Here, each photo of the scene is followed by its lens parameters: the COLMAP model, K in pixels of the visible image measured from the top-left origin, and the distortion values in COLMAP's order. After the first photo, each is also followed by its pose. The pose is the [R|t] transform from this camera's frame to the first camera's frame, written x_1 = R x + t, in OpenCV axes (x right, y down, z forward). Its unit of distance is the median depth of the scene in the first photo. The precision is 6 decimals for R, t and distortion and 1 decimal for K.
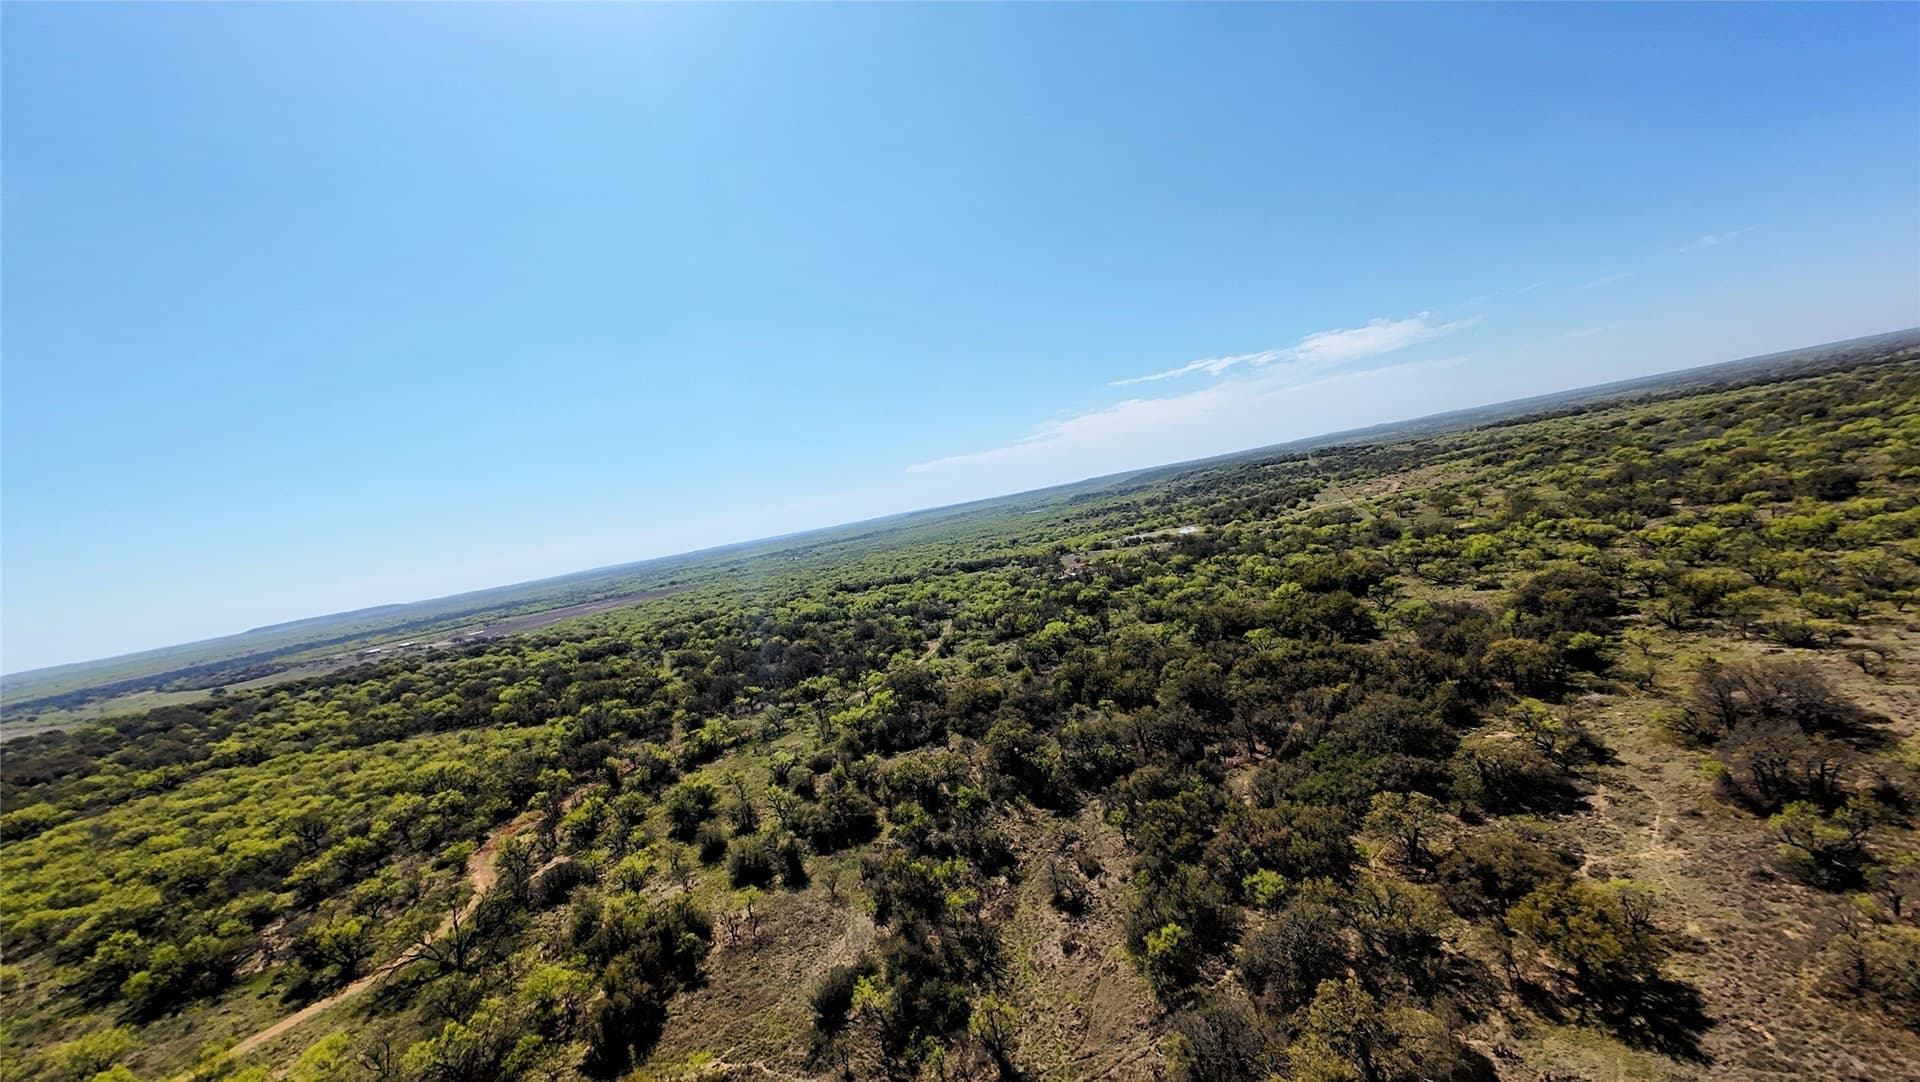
lens RADIAL K [[746.0, 0, 960.0], [0, 746.0, 541.0], [0, 0, 1]] dist [0.000747, 0.000293]
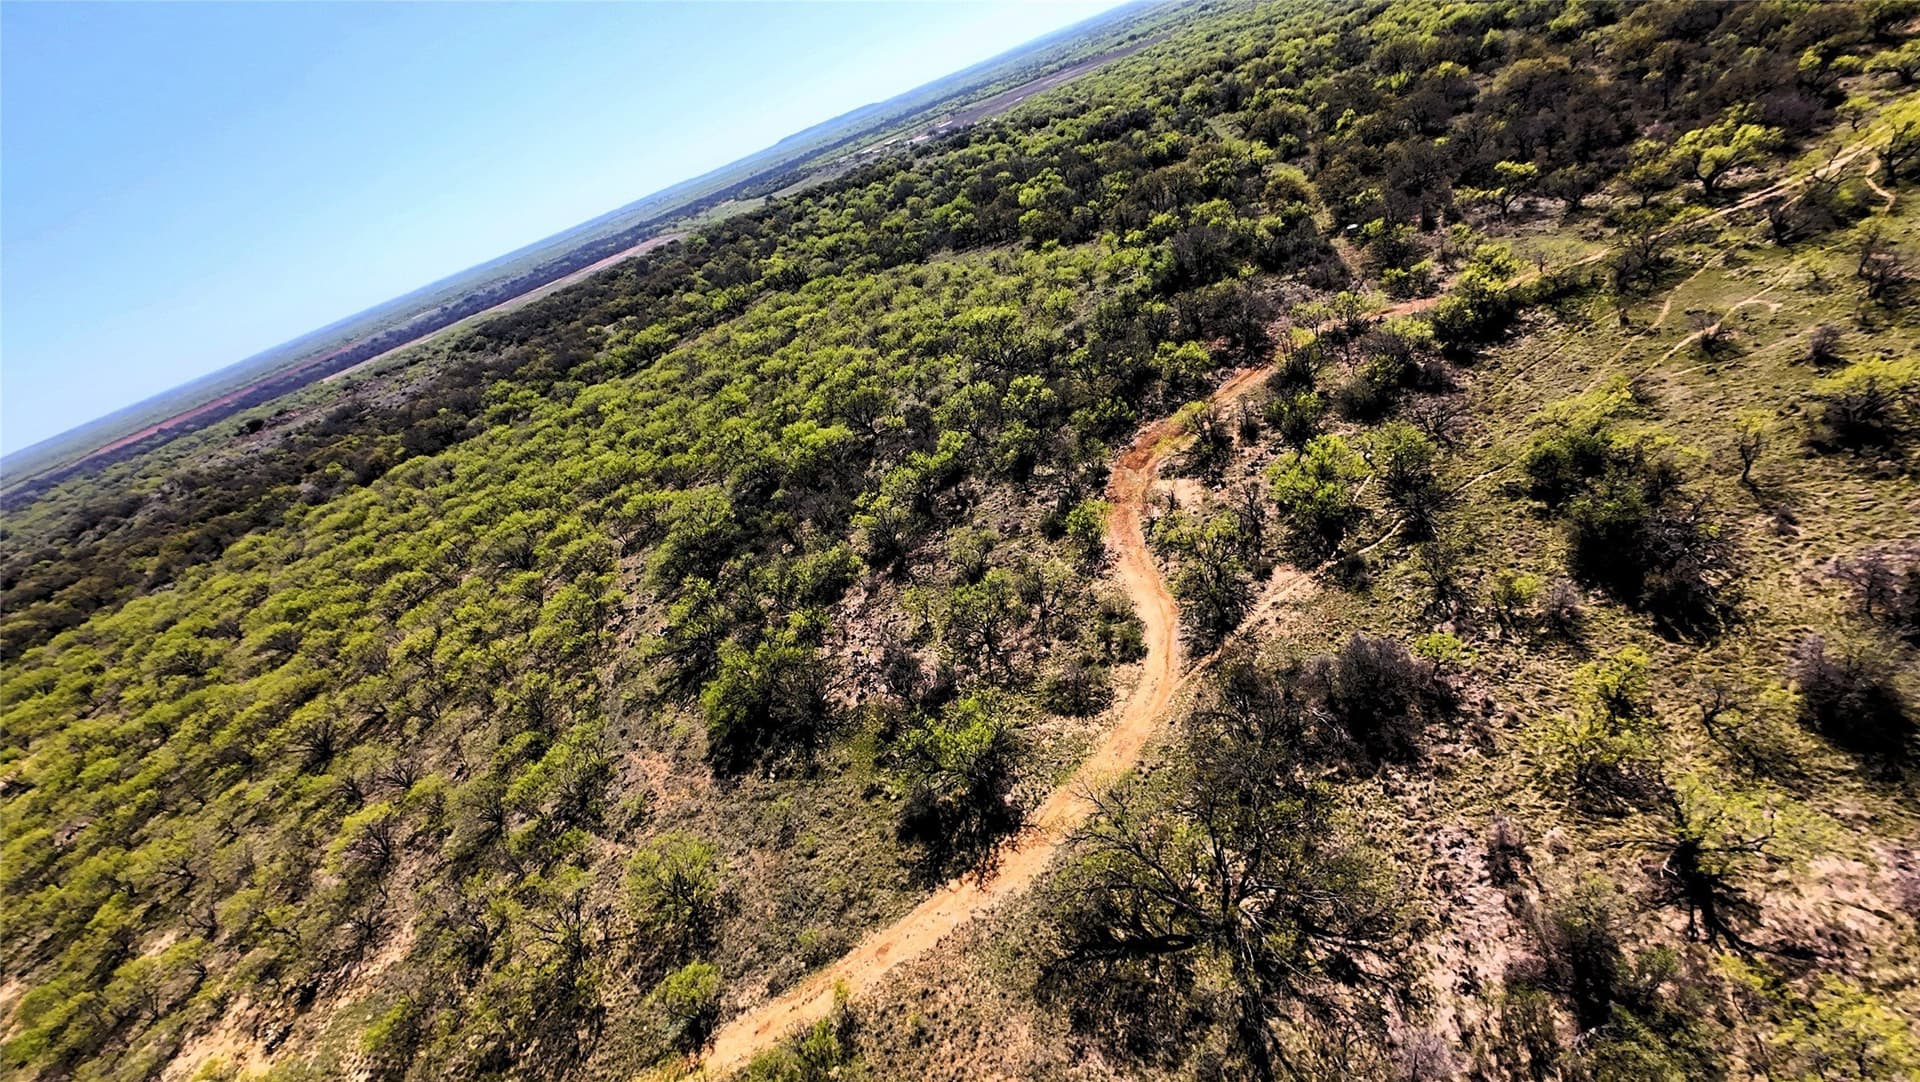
lens RADIAL K [[746.0, 0, 960.0], [0, 746.0, 541.0], [0, 0, 1]] dist [0.000747, 0.000293]
pose [[0.850855, 0.188241, -0.490522, -0.210191], [0.149347, 0.808449, 0.569302, 0.045410], [0.503728, -0.557651, 0.659760, 0.255840]]
